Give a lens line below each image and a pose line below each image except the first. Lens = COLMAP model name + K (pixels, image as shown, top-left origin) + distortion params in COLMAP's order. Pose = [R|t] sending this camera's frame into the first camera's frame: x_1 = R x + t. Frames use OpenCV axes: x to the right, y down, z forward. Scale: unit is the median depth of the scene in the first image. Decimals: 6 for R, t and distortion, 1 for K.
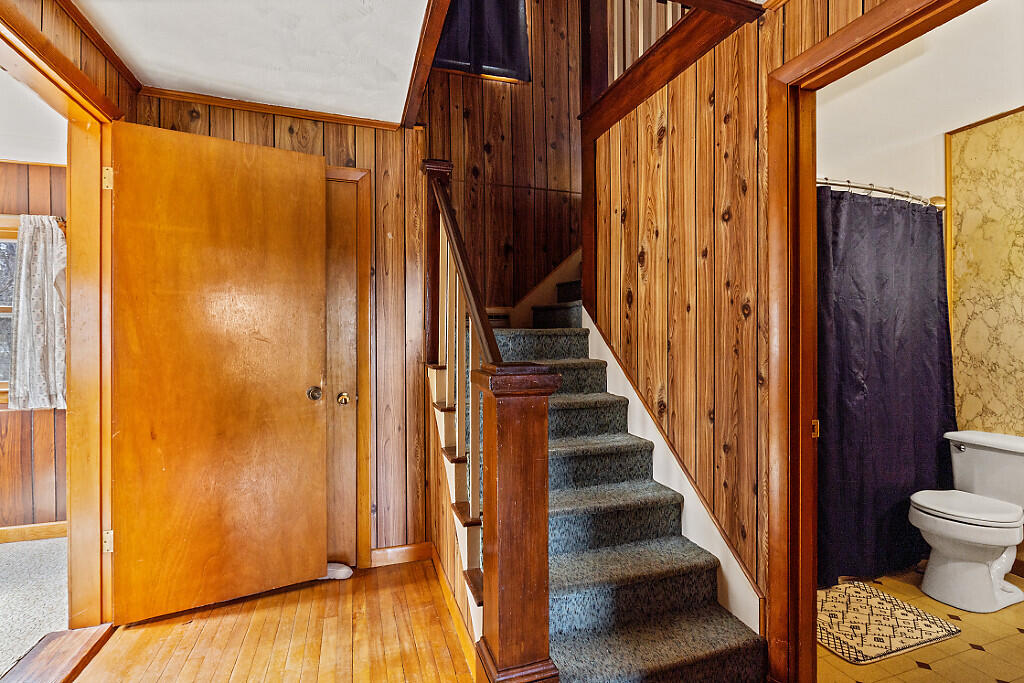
lens RADIAL K [[463.3, 0, 504.0], [0, 463.3, 337.5], [0, 0, 1]] dist [-0.007178, -0.000529]
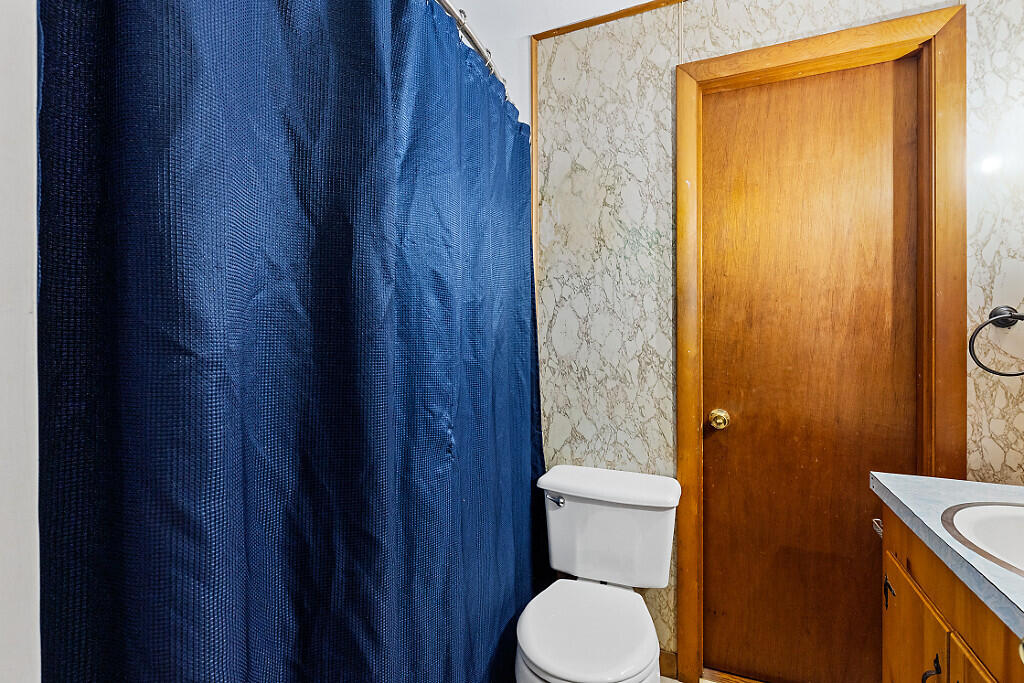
lens RADIAL K [[463.3, 0, 506.6], [0, 463.3, 332.6], [0, 0, 1]] dist [-0.007178, -0.000529]
pose [[0.651302, -0.002062, 0.758816, 0.439973], [0.000959, 0.999998, 0.001895, -0.001204], [-0.758818, -0.000506, 0.651303, 0.618262]]
